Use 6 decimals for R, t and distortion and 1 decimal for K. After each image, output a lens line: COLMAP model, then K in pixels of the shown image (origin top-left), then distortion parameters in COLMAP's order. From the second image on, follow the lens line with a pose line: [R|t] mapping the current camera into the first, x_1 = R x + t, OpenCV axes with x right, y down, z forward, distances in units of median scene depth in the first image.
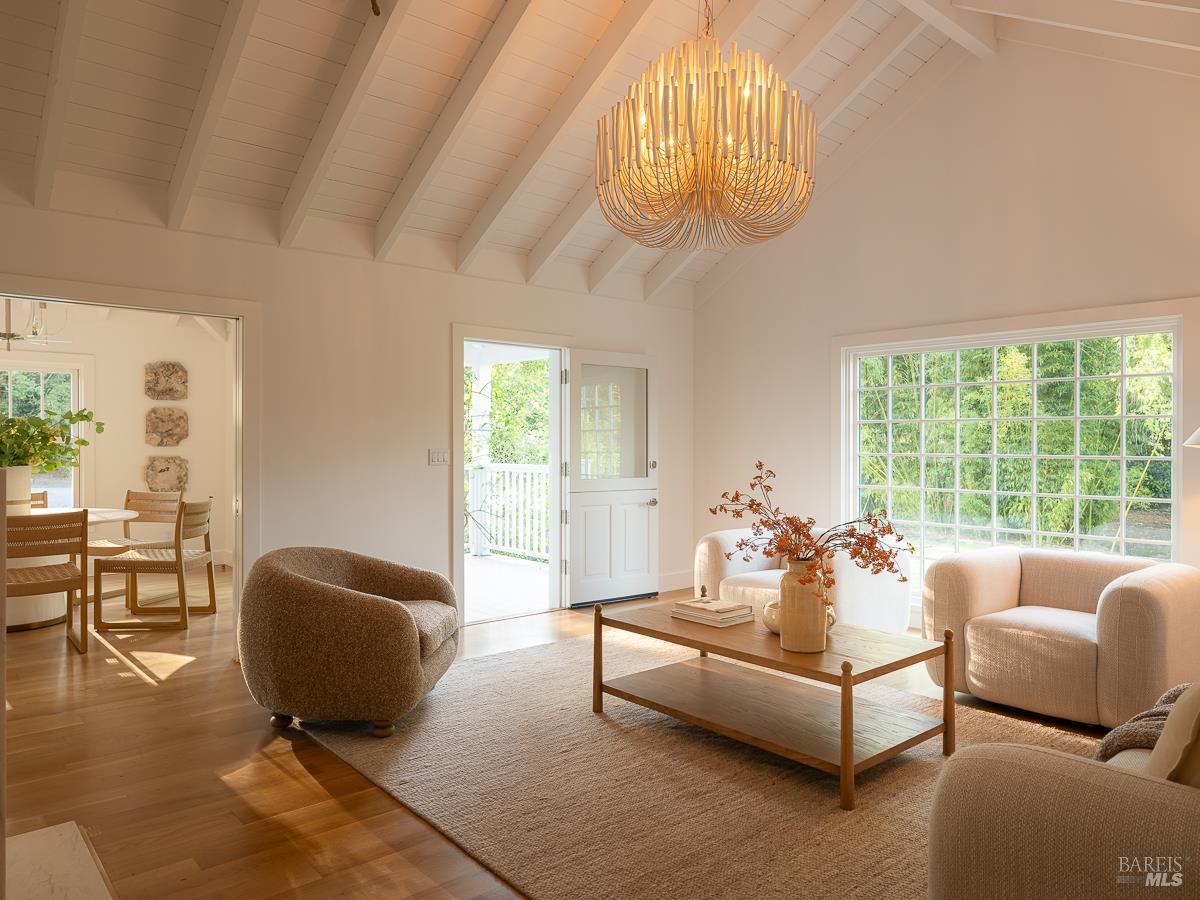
lens RADIAL K [[810.6, 0, 598.5], [0, 810.6, 452.7], [0, 0, 1]] dist [0.046469, -0.000040]
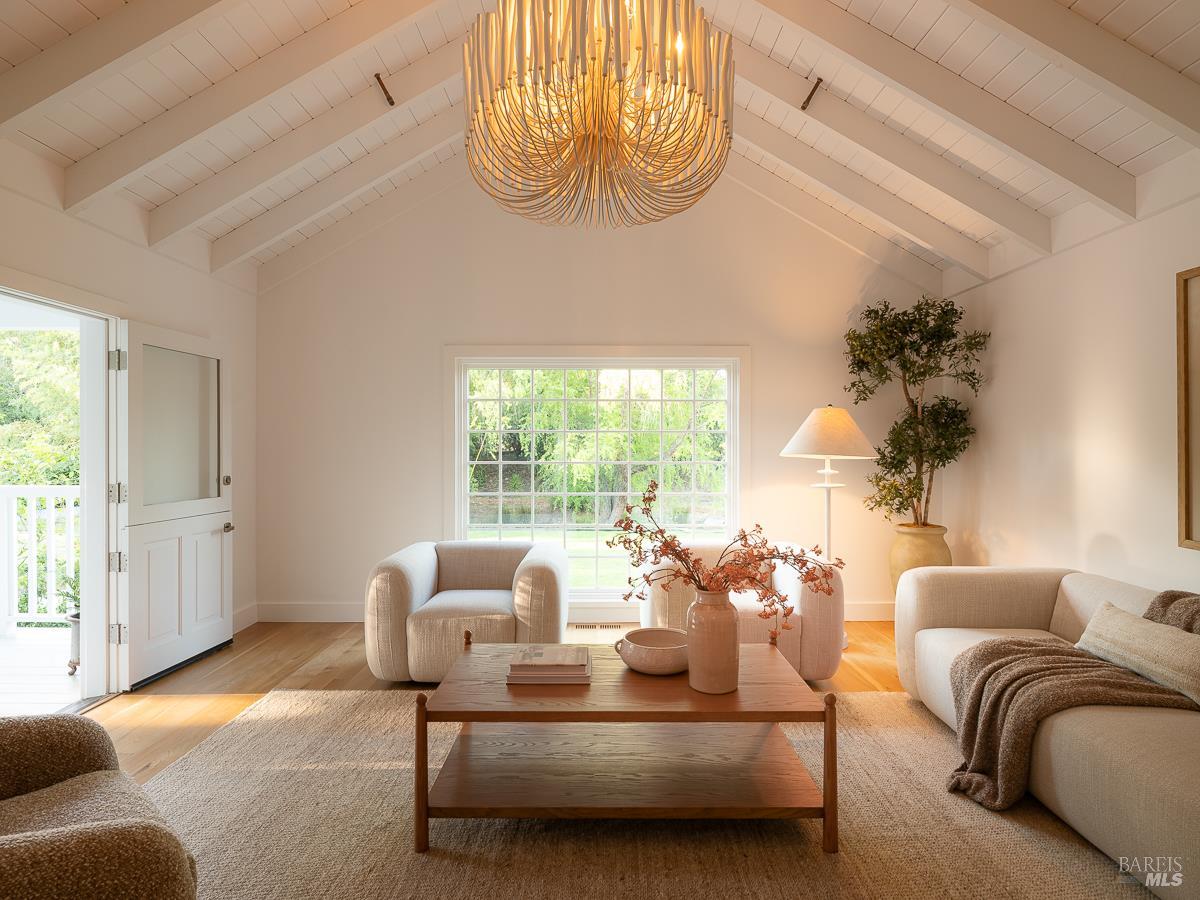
lens RADIAL K [[678.2, 0, 598.8], [0, 678.2, 445.3], [0, 0, 1]] dist [-0.004547, -0.000649]
pose [[0.664174, -0.000608, 0.747578, -0.200975], [0.011077, 0.999898, -0.009029, -0.010308], [-0.747496, 0.014278, 0.664113, 0.306376]]
